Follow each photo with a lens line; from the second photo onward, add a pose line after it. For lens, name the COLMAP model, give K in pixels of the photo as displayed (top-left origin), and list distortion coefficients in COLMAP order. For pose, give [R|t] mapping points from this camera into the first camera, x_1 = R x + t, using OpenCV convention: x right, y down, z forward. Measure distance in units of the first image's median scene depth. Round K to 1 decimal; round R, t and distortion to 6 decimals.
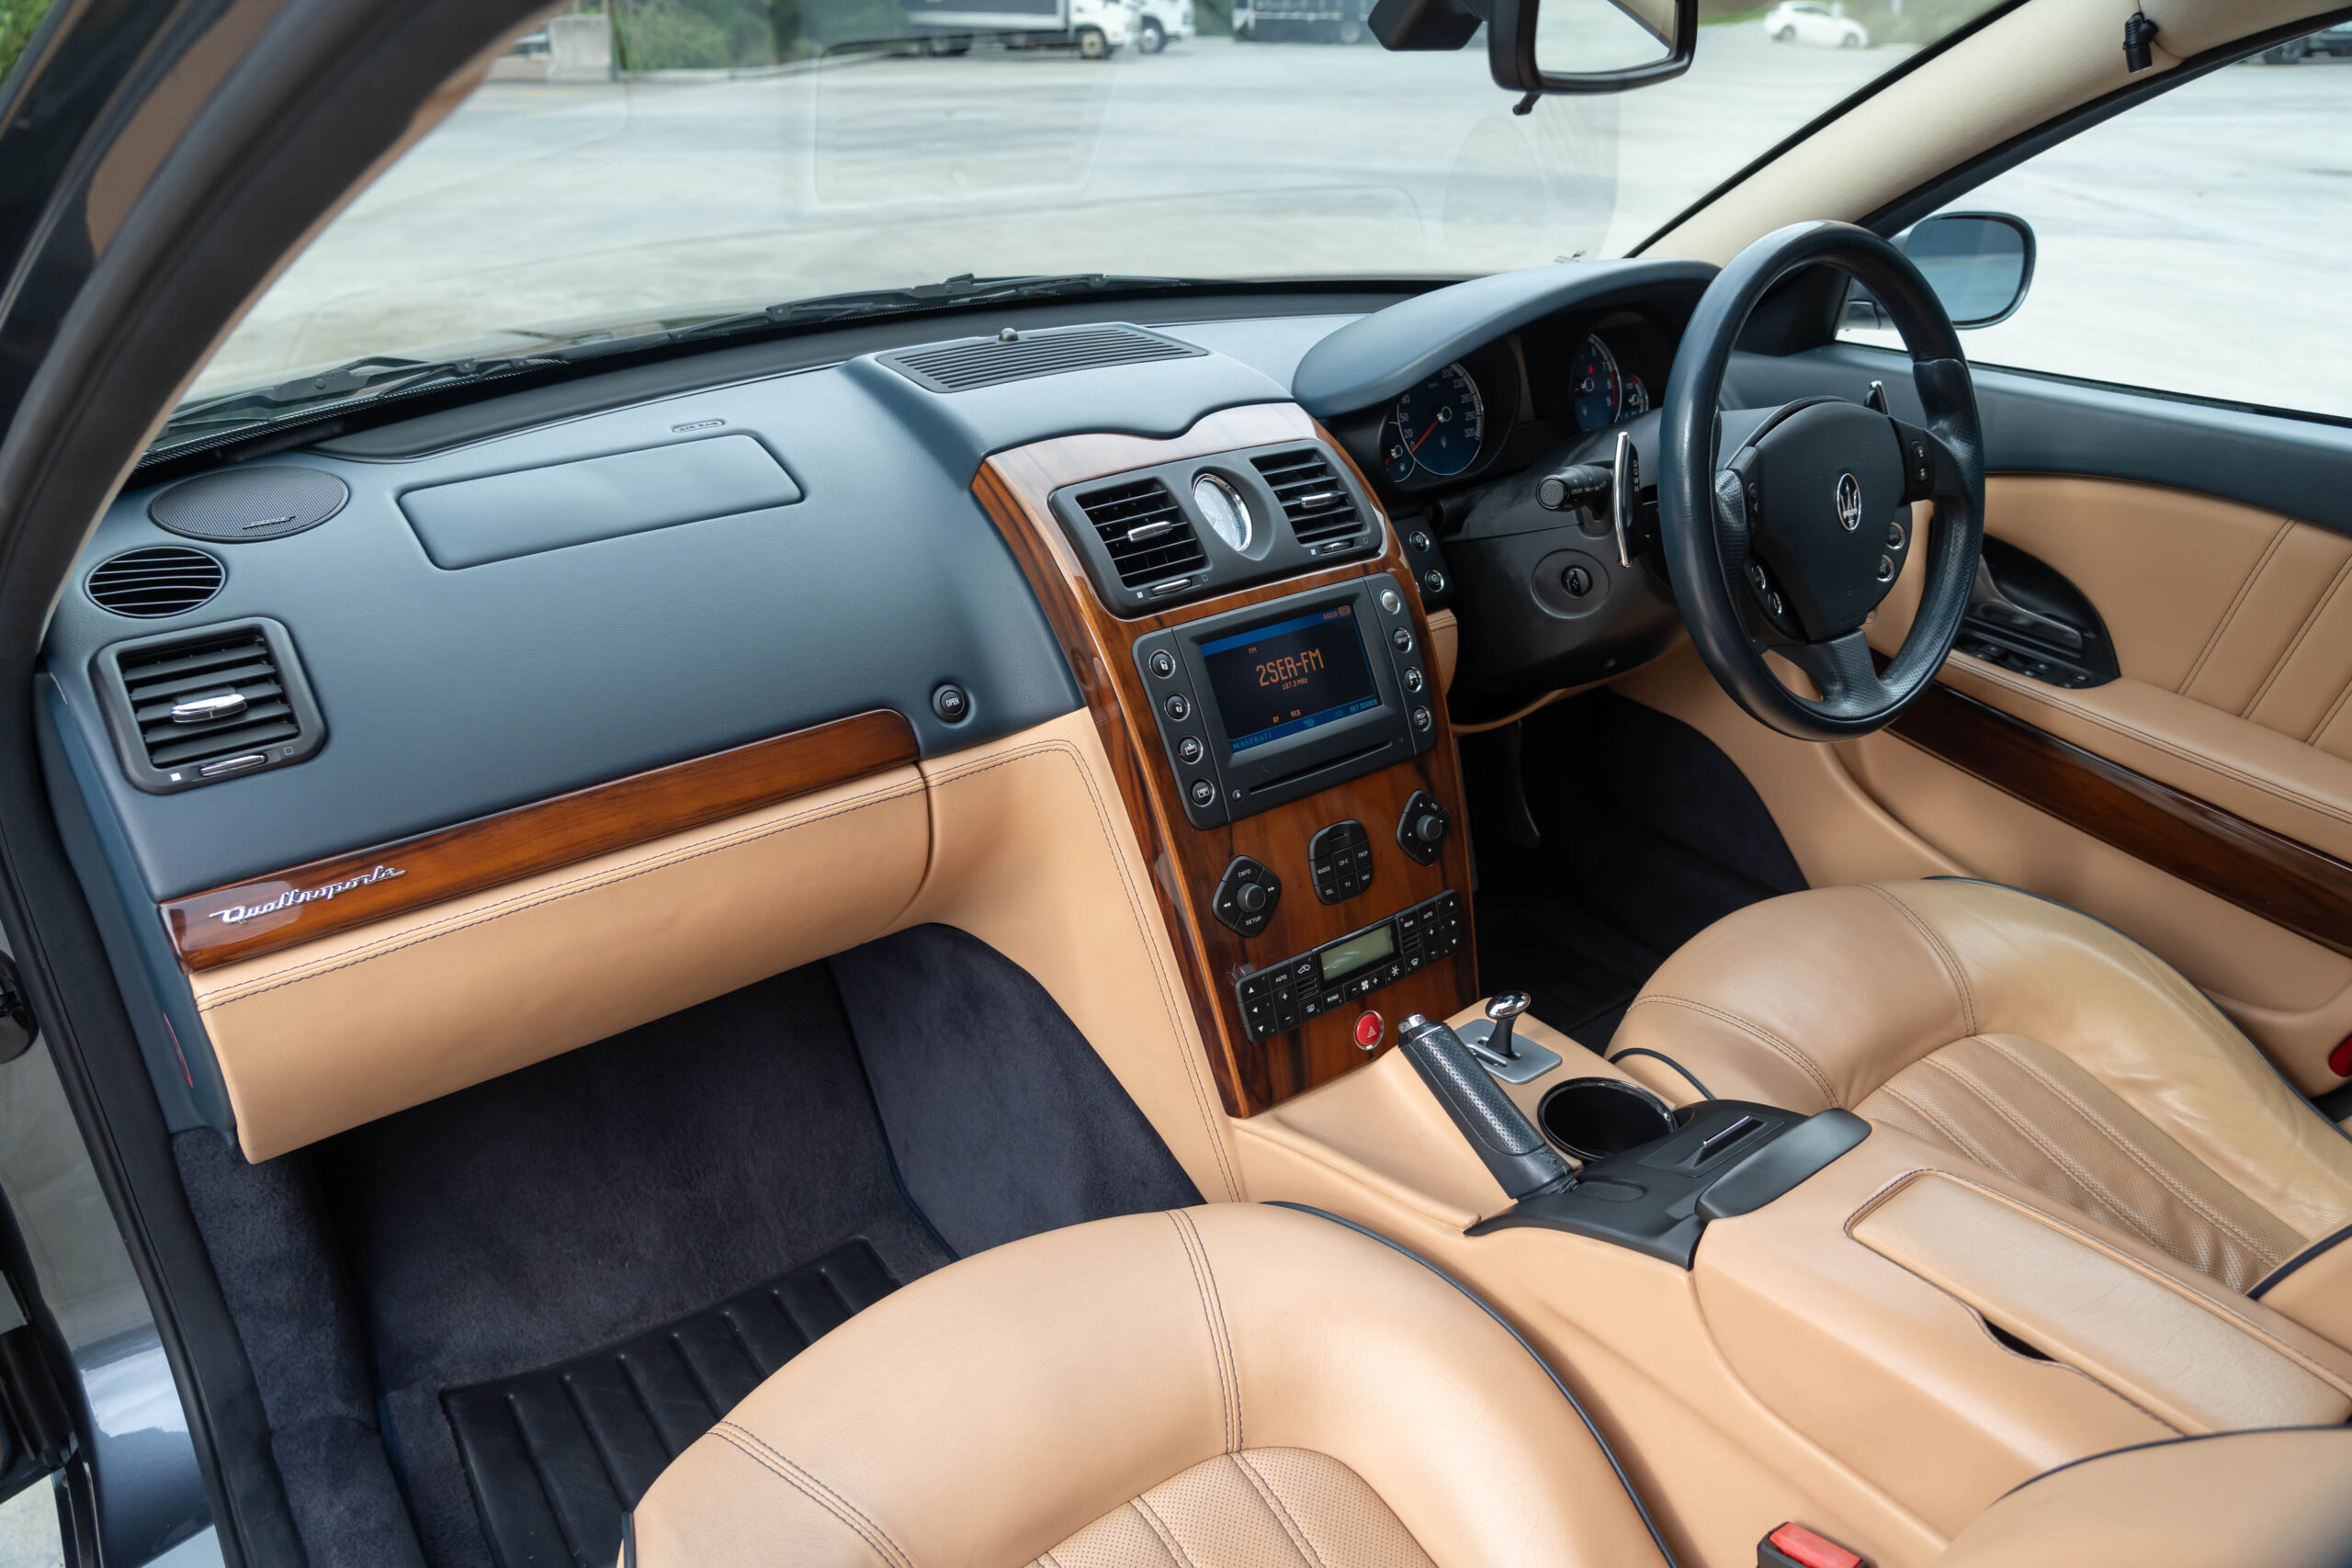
lens RADIAL K [[1582.2, 0, 1207.1], [0, 1582.2, 781.1], [0, 0, 1]] dist [-0.022108, 0.001718]
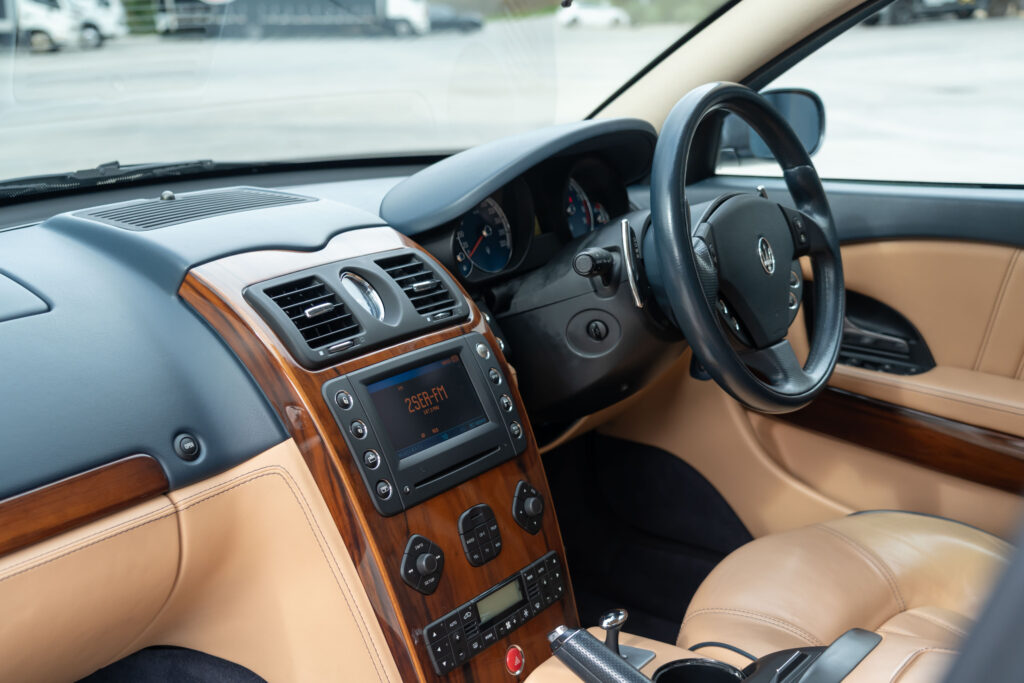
lens RADIAL K [[1297.1, 0, 535.2], [0, 1297.1, 337.8], [0, 0, 1]] dist [0.053993, -0.009704]
pose [[0.955222, -0.094969, 0.280234, -0.167927], [0.152172, 0.969918, -0.190006, 0.105599], [-0.253760, 0.224142, 0.940939, -0.112411]]
